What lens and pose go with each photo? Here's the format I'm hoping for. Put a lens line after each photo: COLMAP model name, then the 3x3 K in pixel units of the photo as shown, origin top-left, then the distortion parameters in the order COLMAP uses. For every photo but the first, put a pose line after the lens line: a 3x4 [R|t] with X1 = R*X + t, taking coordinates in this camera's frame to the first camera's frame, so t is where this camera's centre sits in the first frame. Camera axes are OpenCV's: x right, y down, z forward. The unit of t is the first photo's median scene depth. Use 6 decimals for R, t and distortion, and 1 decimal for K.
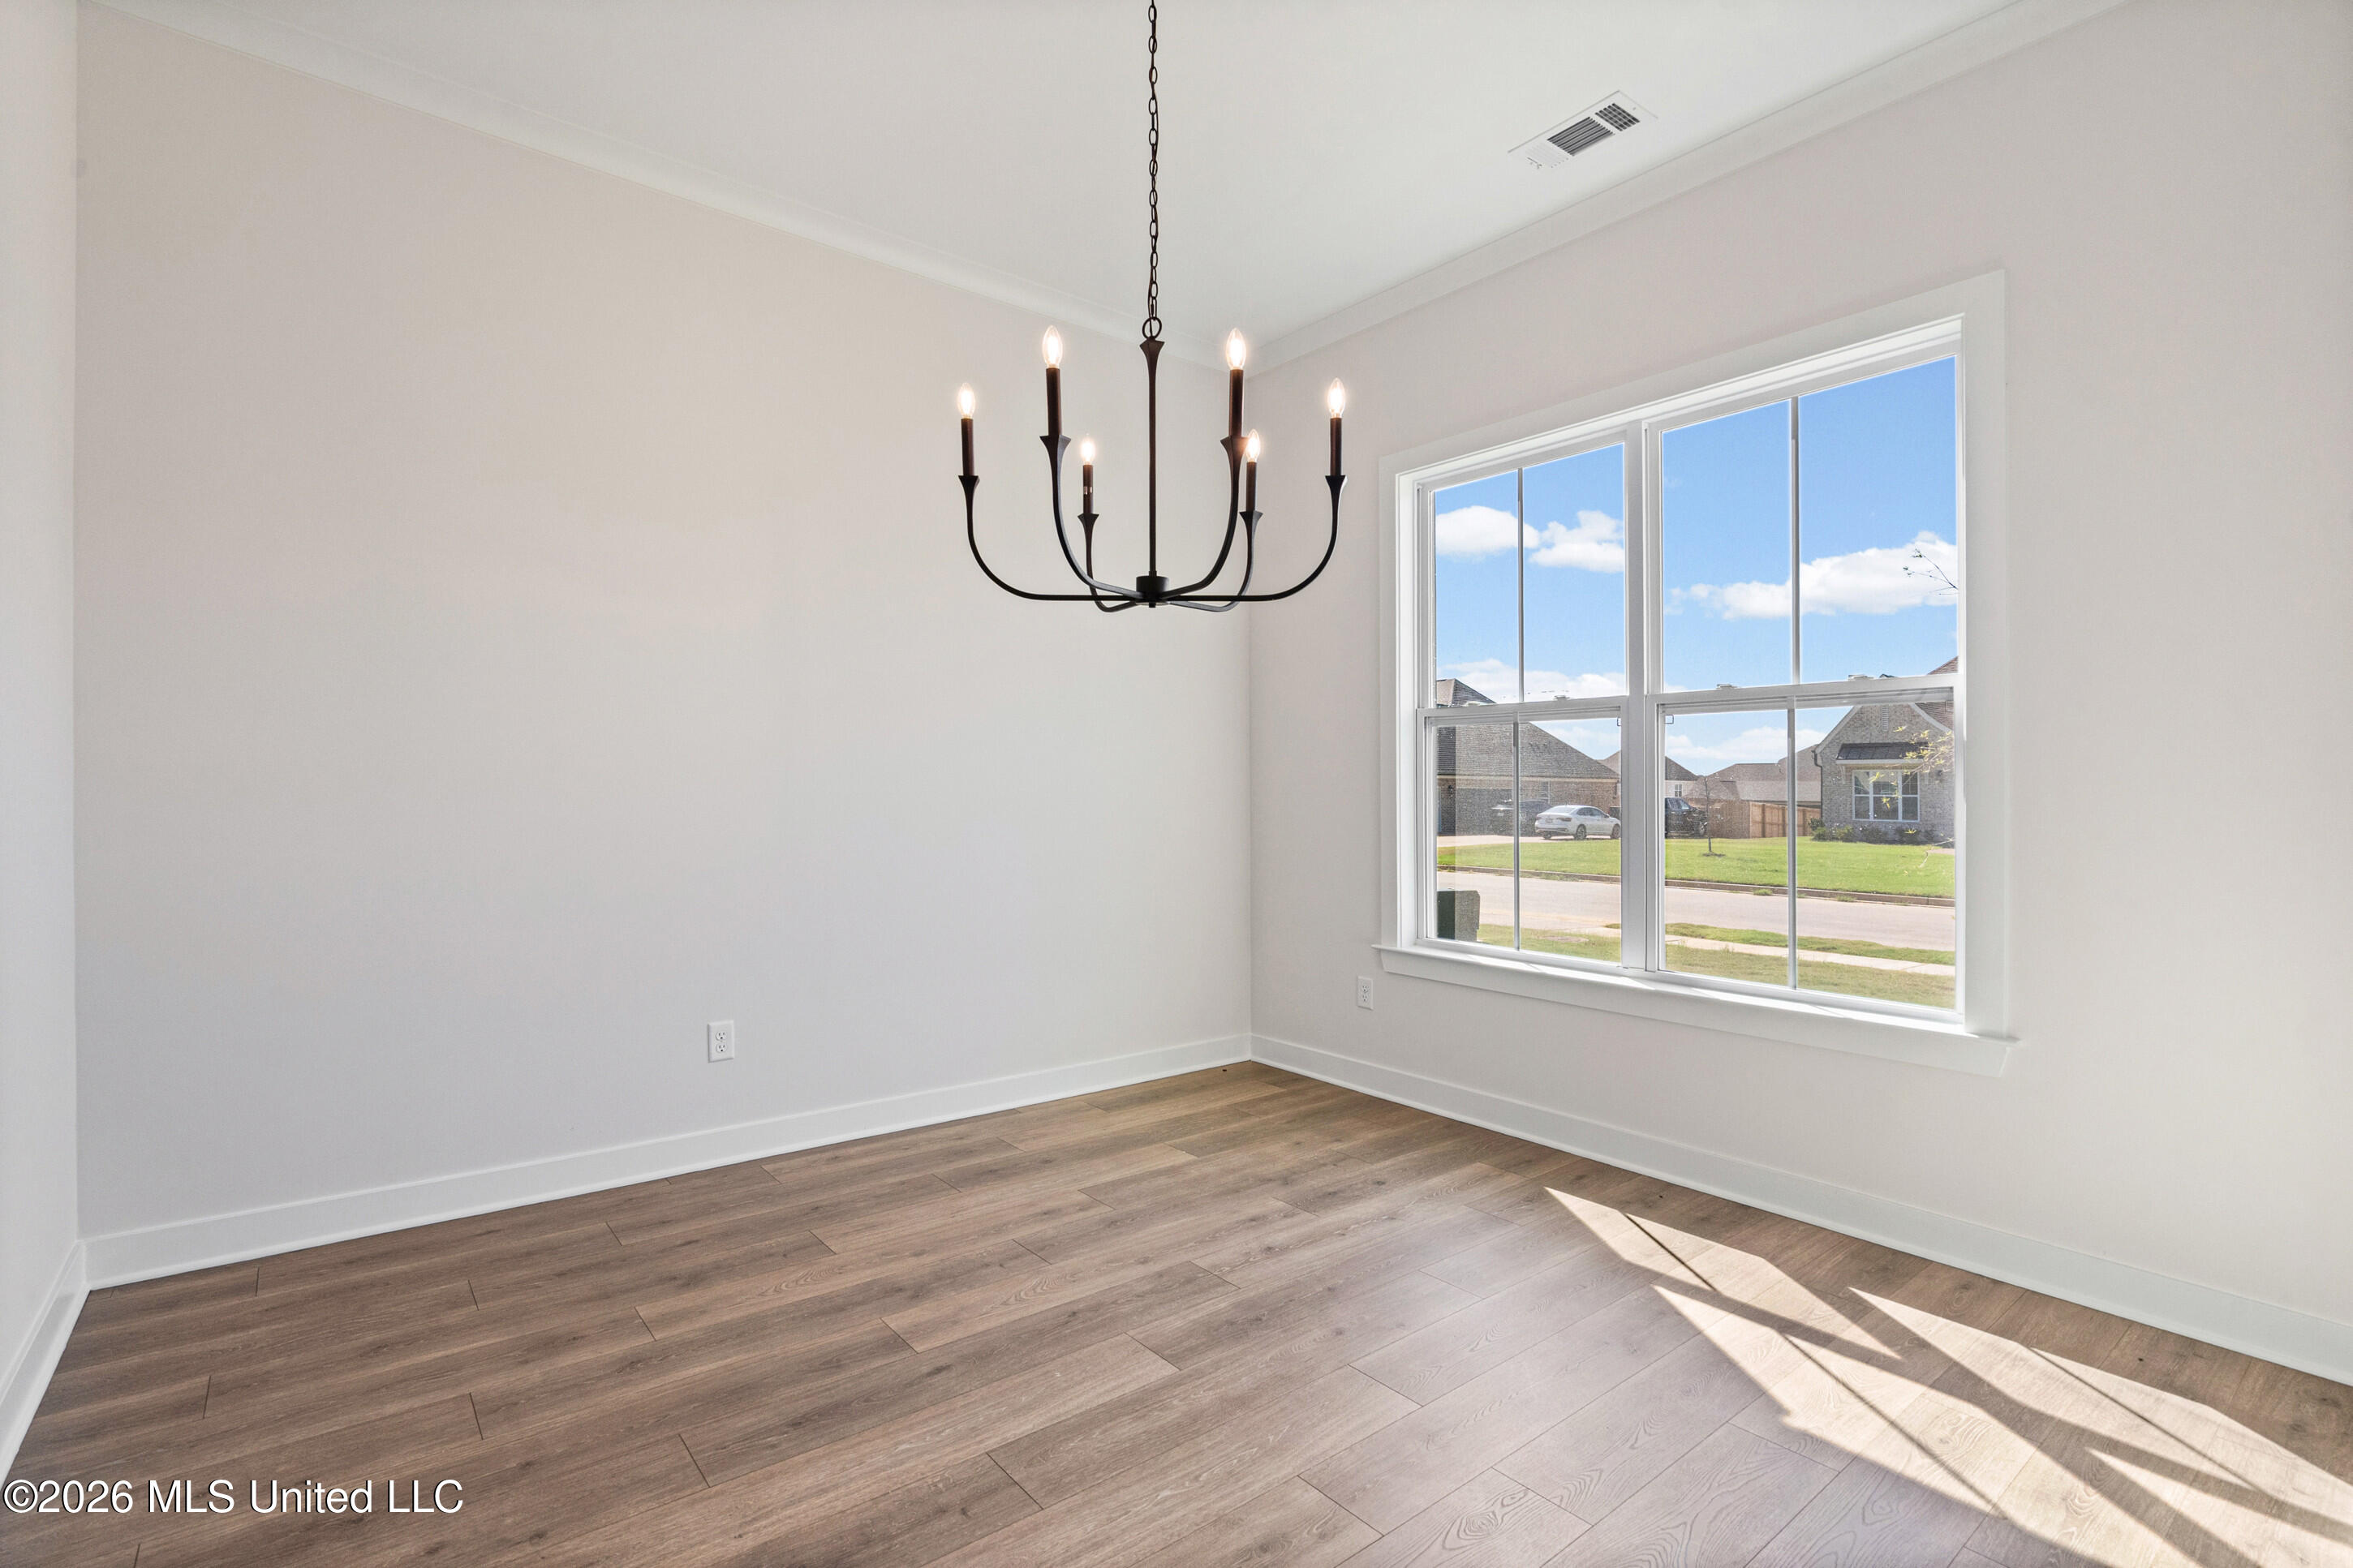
lens RADIAL K [[1074.9, 0, 1174.9], [0, 1074.9, 785.0], [0, 0, 1]] dist [0.001879, 0.000894]
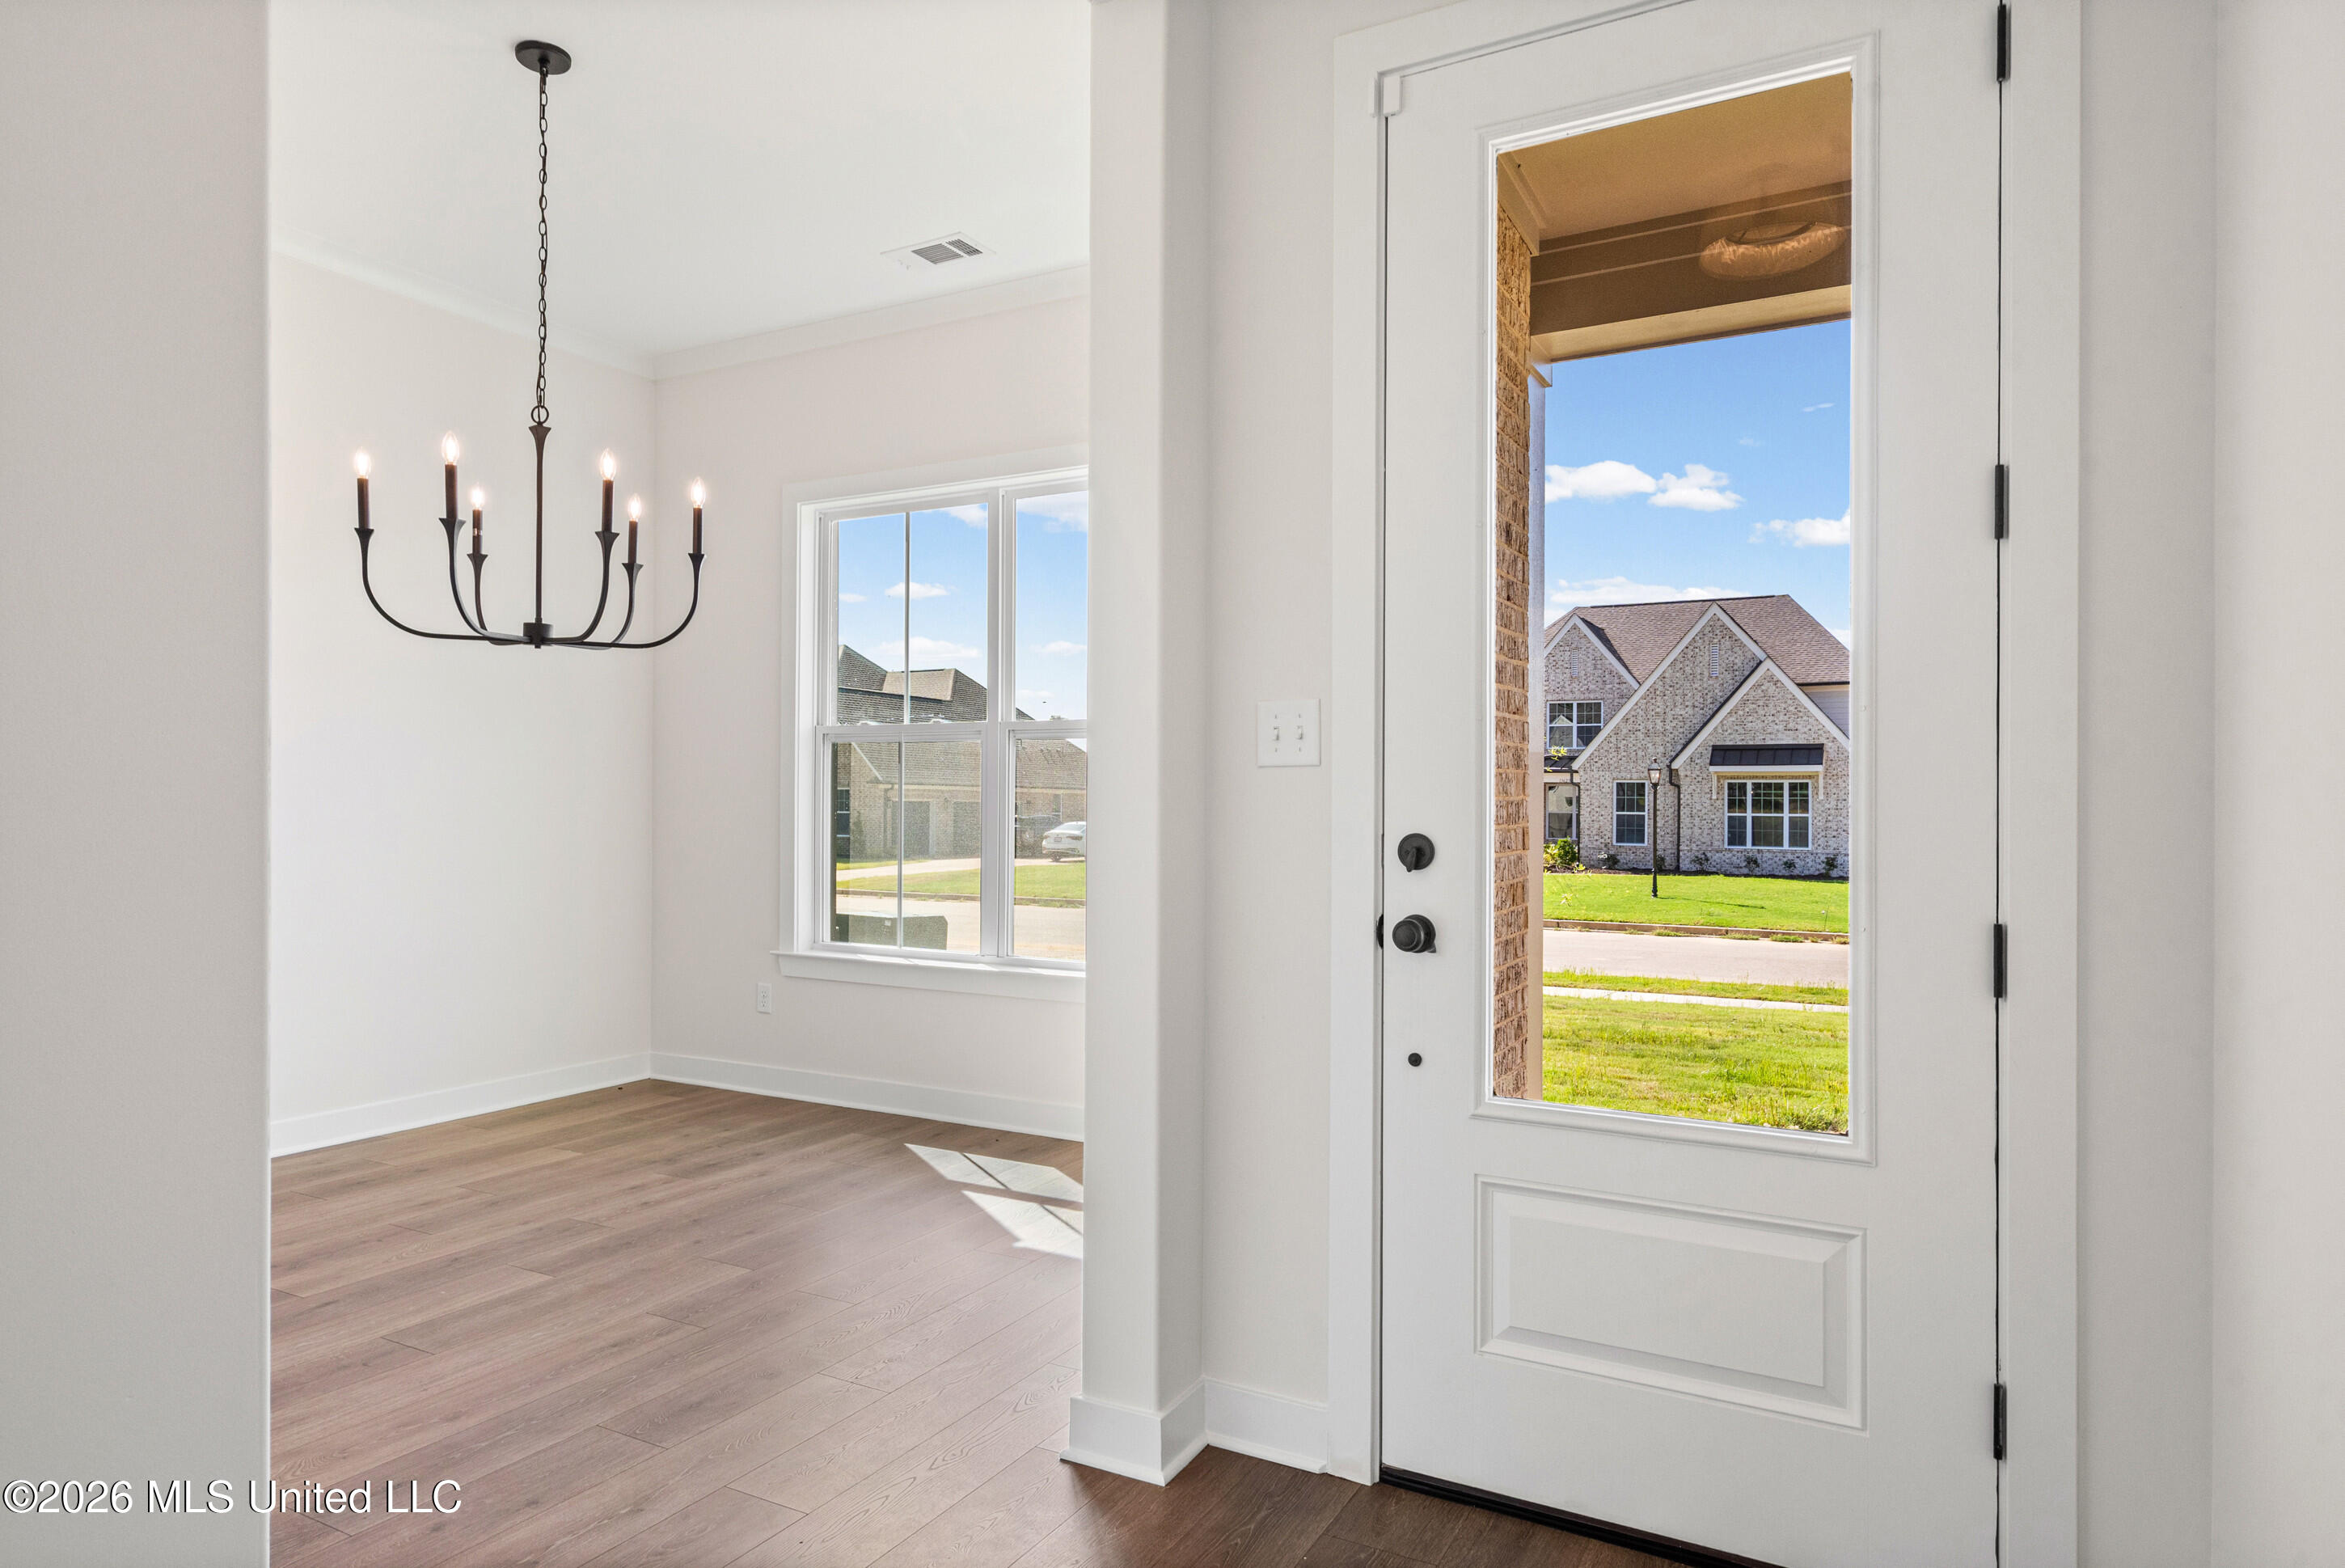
lens RADIAL K [[1390.5, 0, 1149.7], [0, 1390.5, 771.9], [0, 0, 1]] dist [0.009566, -0.000429]
pose [[0.927771, 0.009370, 0.373032, 0.029933], [-0.002529, 0.999820, -0.018823, -0.001087], [-0.373141, 0.016520, 0.927627, -0.616246]]
